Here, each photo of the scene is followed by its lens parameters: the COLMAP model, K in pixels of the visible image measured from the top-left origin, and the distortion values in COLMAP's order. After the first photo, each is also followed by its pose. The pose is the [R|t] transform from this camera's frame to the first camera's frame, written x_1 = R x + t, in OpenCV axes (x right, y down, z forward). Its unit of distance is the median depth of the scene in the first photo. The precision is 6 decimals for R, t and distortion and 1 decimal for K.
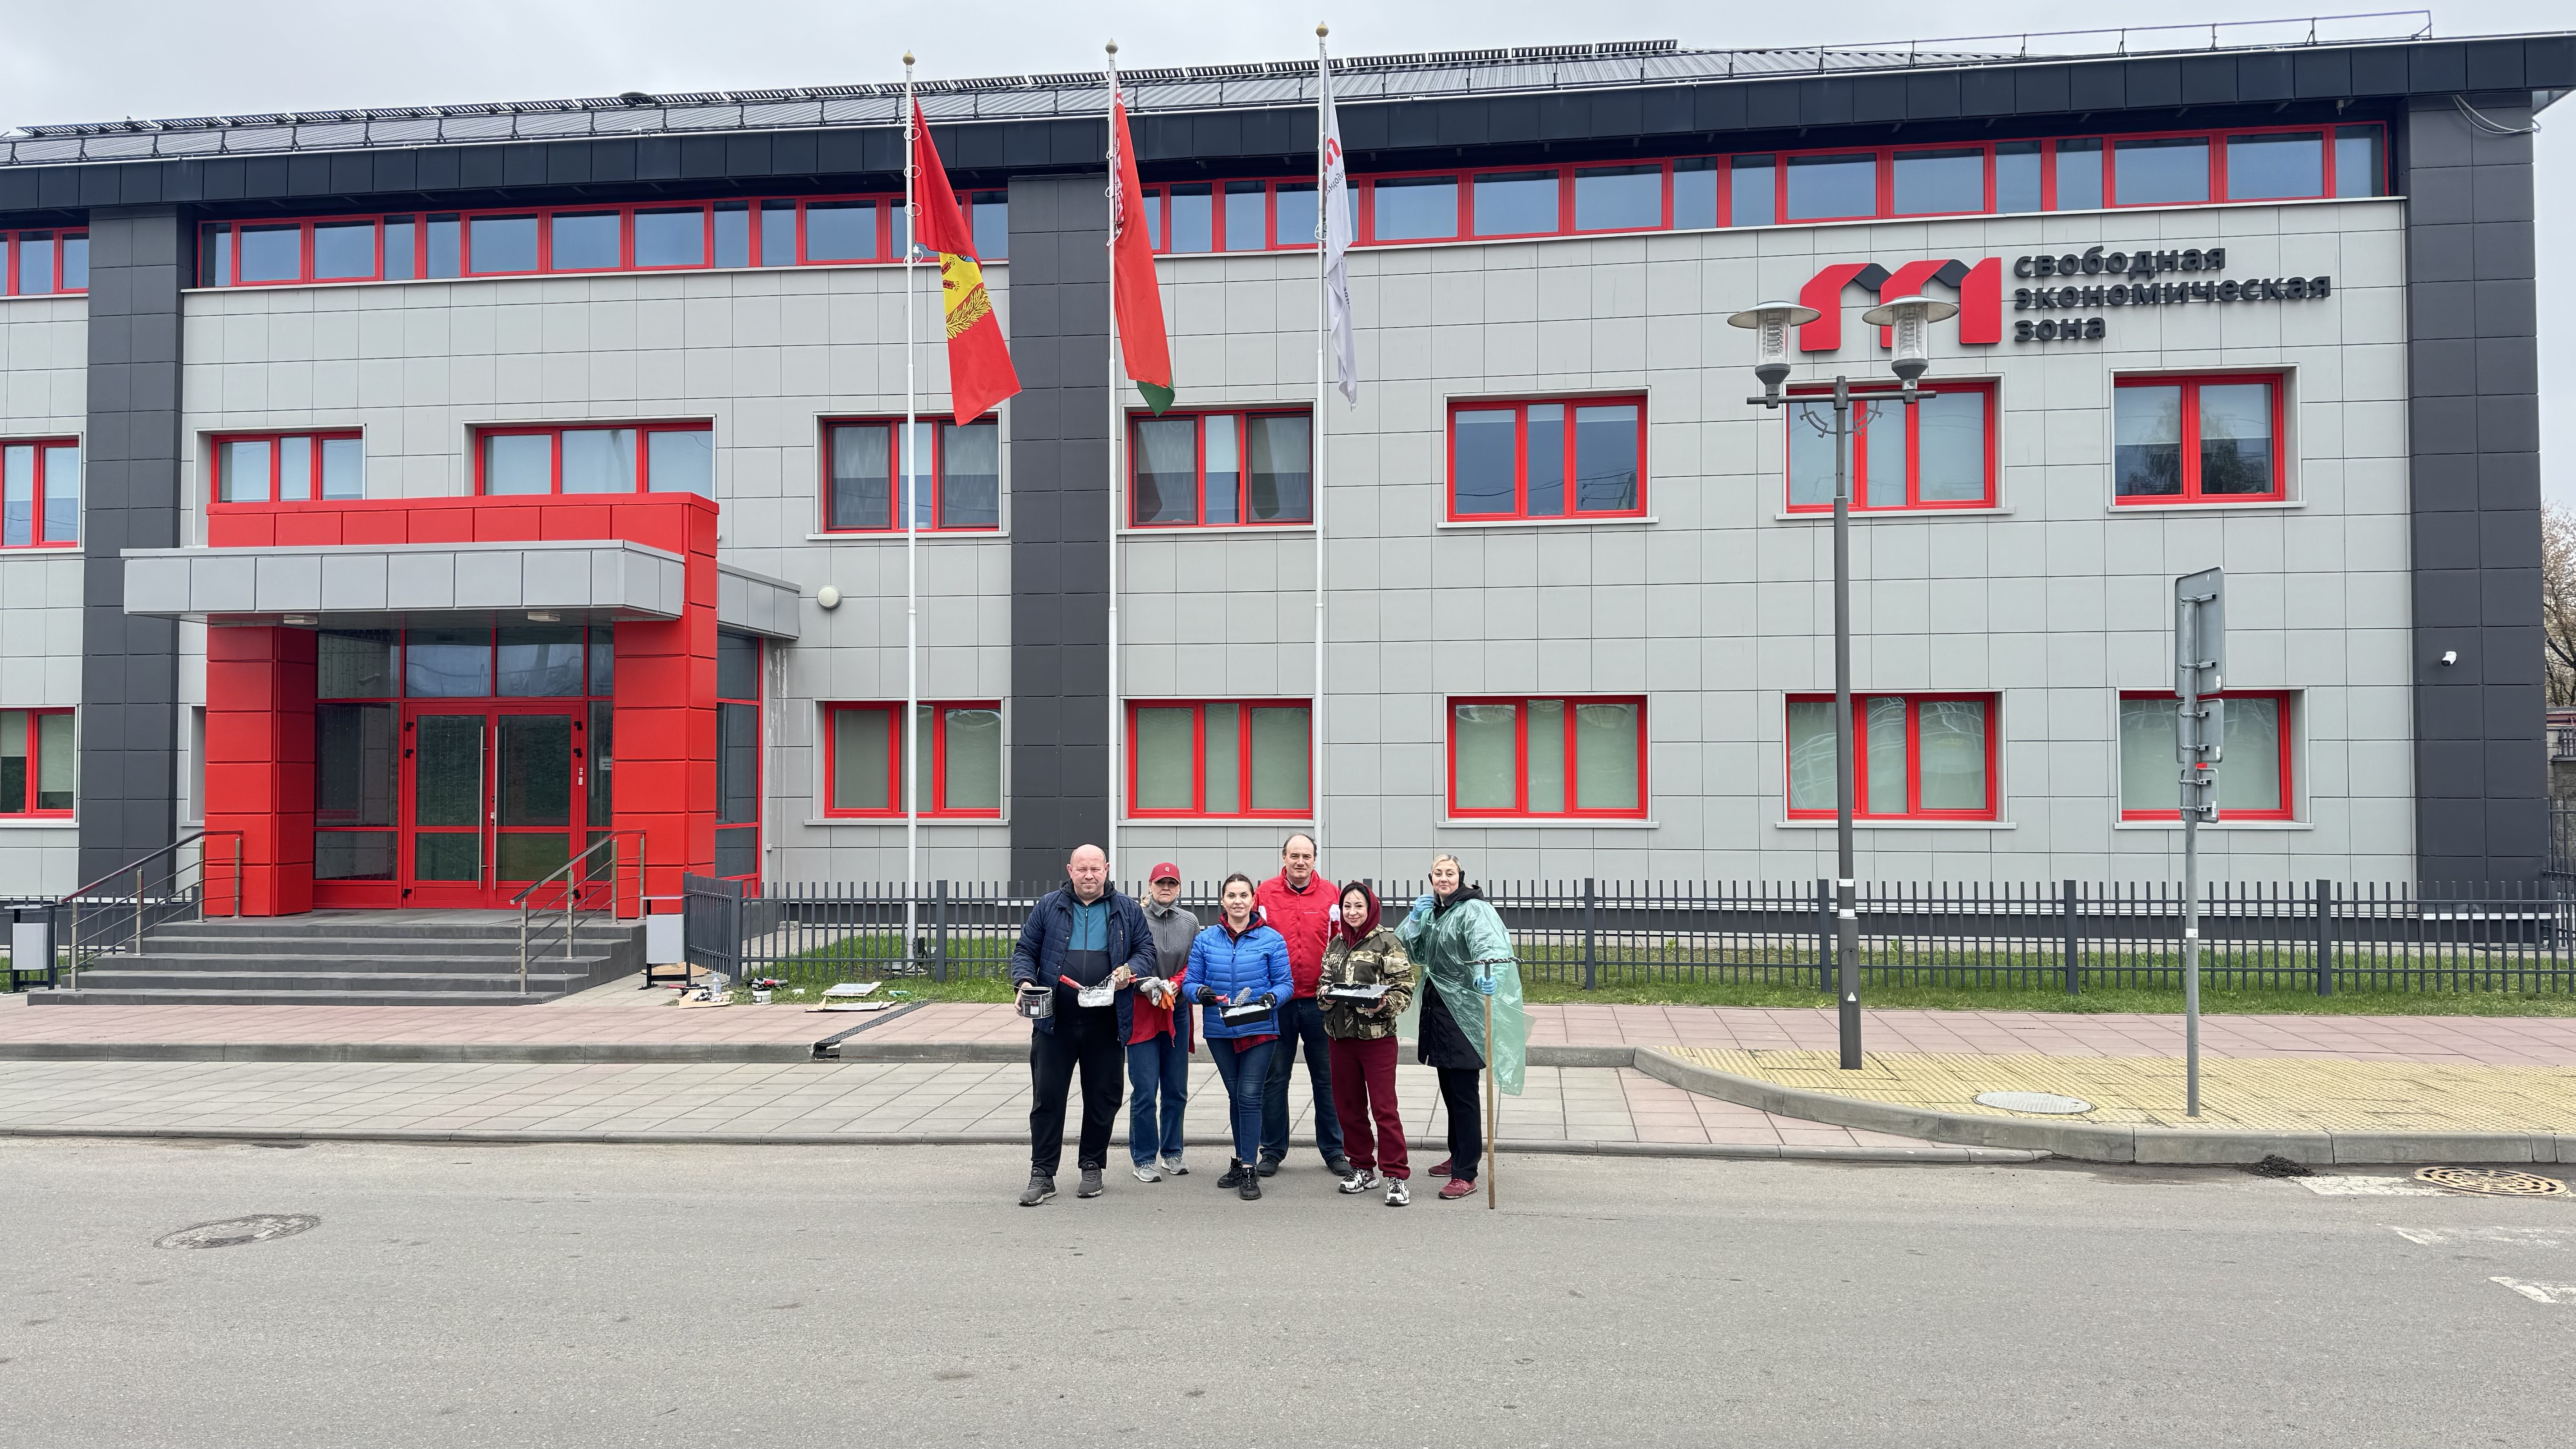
lens RADIAL K [[1822.6, 0, 1310.5], [0, 1822.6, 715.0], [0, 0, 1]] dist [0.061264, -0.017399]
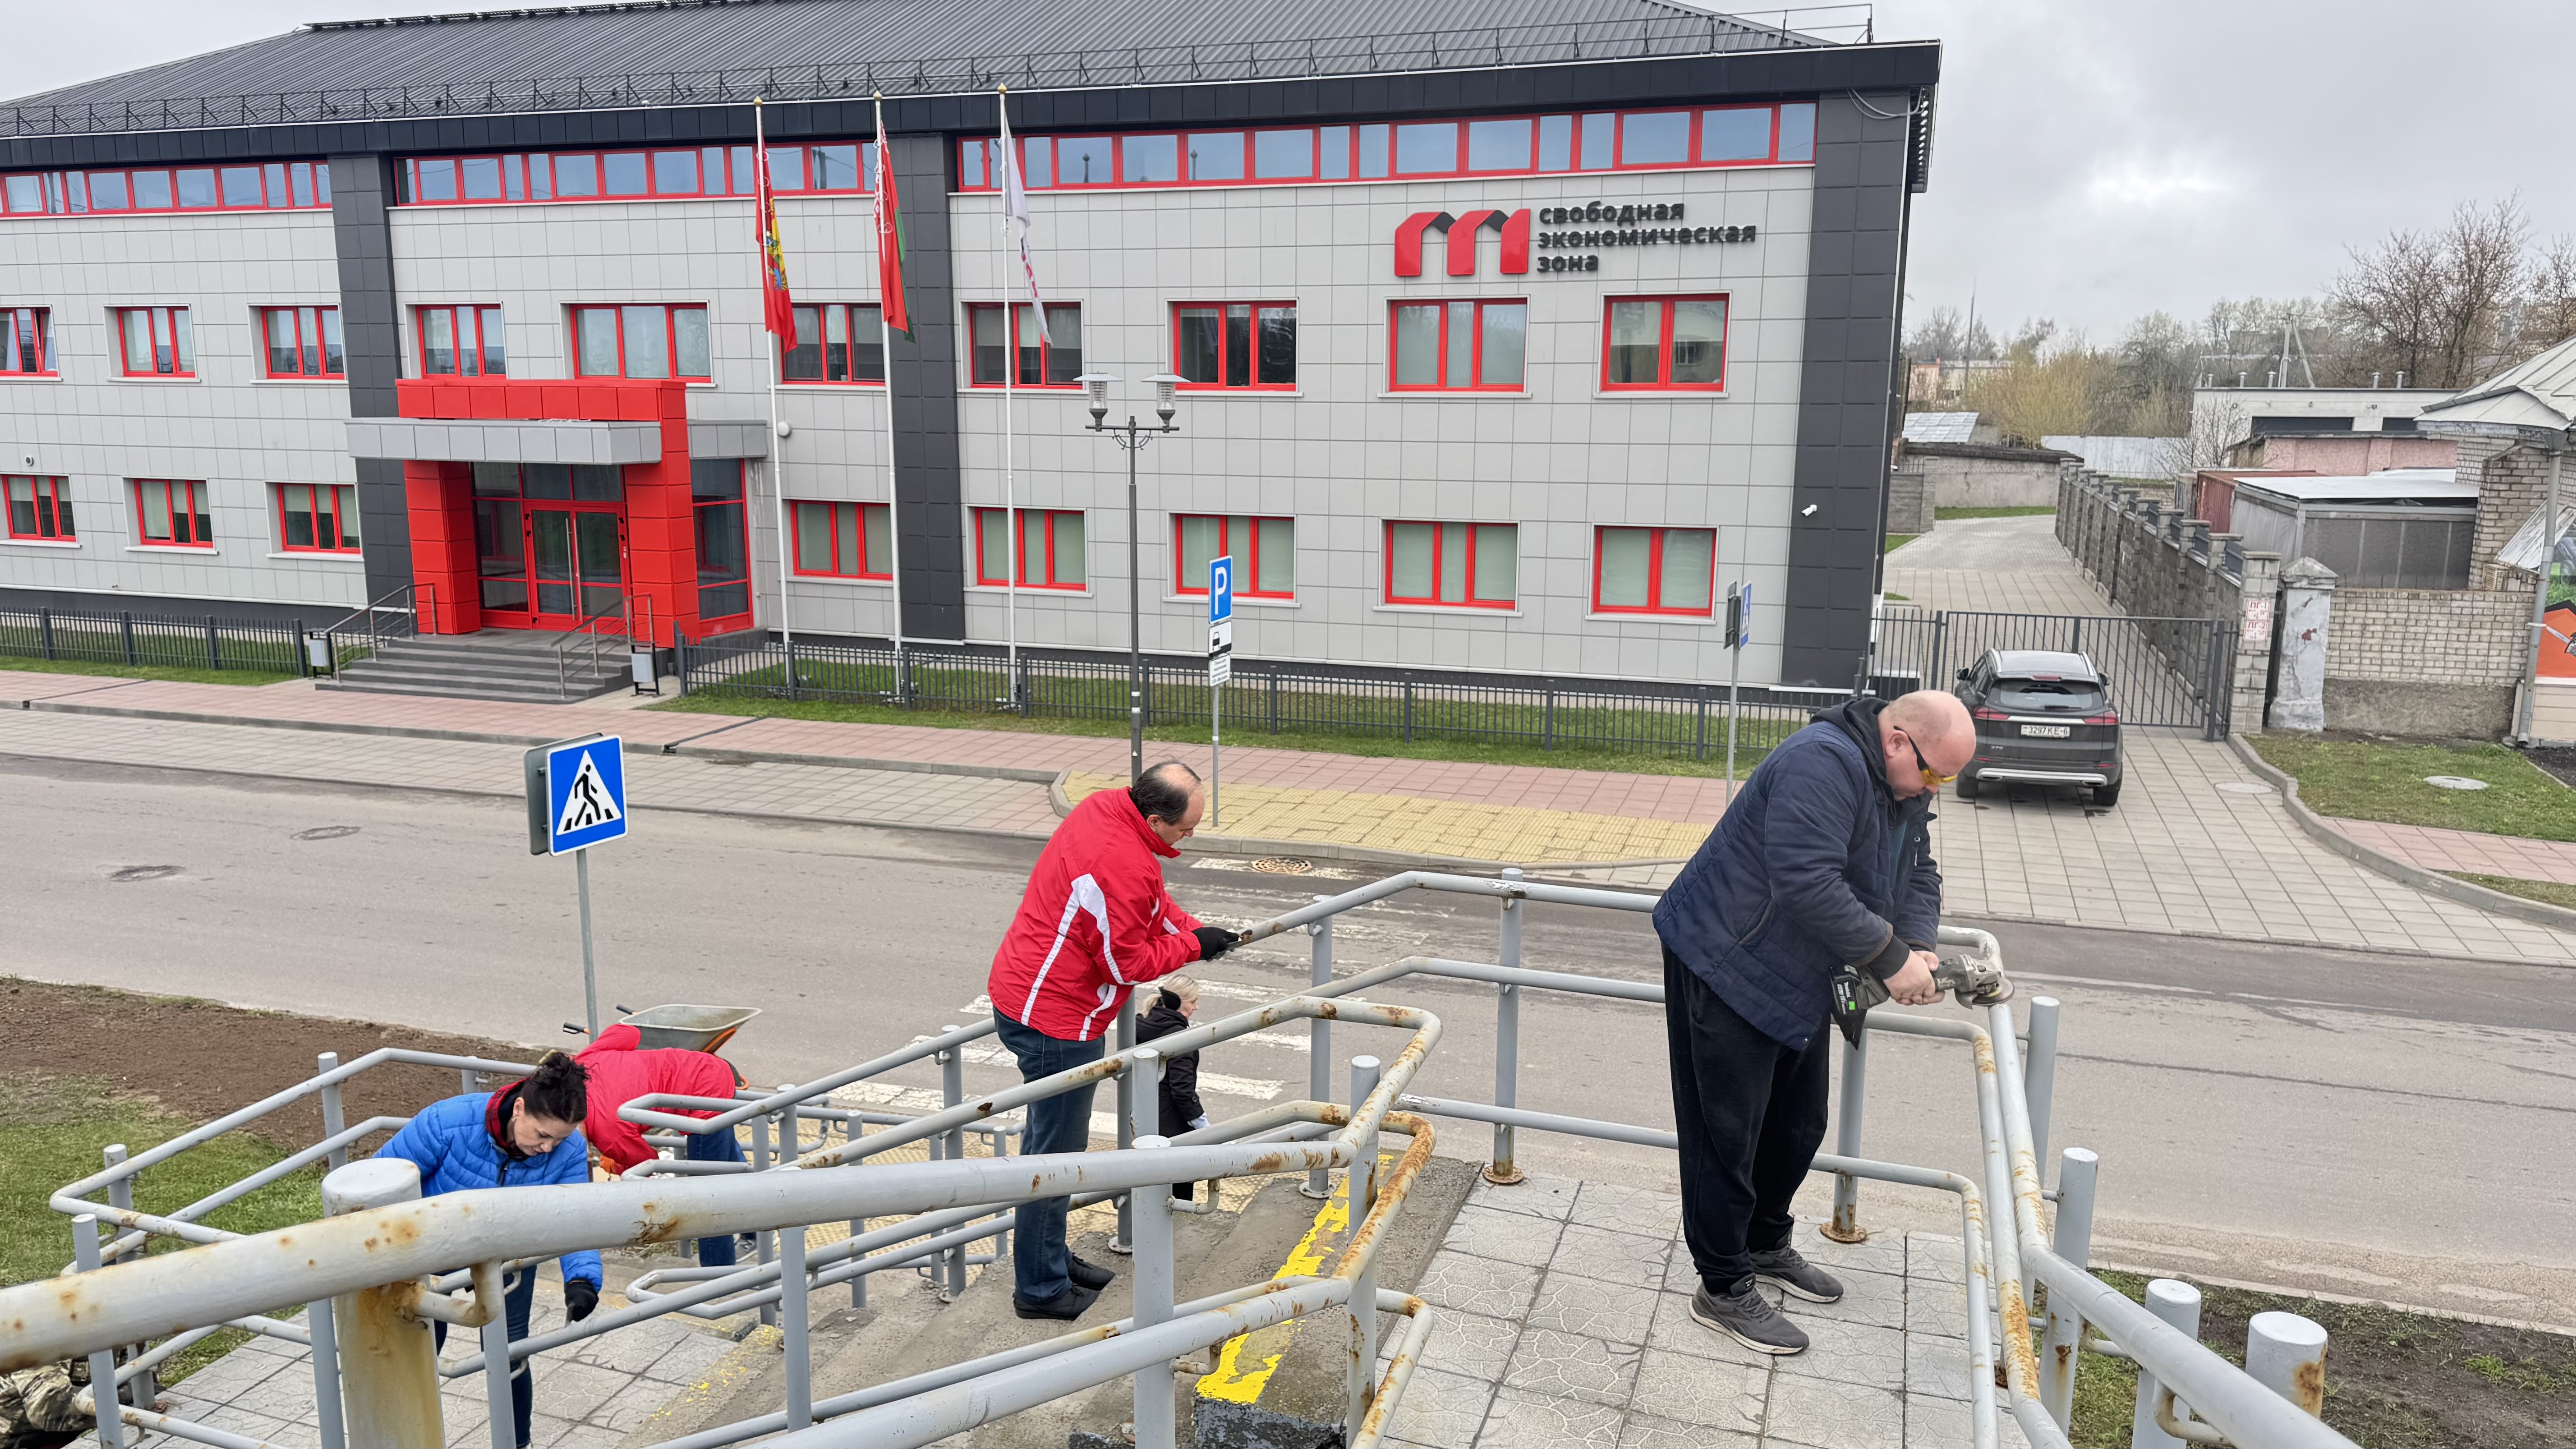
lens RADIAL K [[1822.6, 0, 1267.1], [0, 1822.6, 737.7], [0, 0, 1]] dist [0.061264, -0.017399]
pose [[0.981343, 0.042821, -0.187438, 0.451100], [-0.004423, 0.979654, 0.200645, -0.132133], [0.192216, -0.196073, 0.961566, -0.443786]]
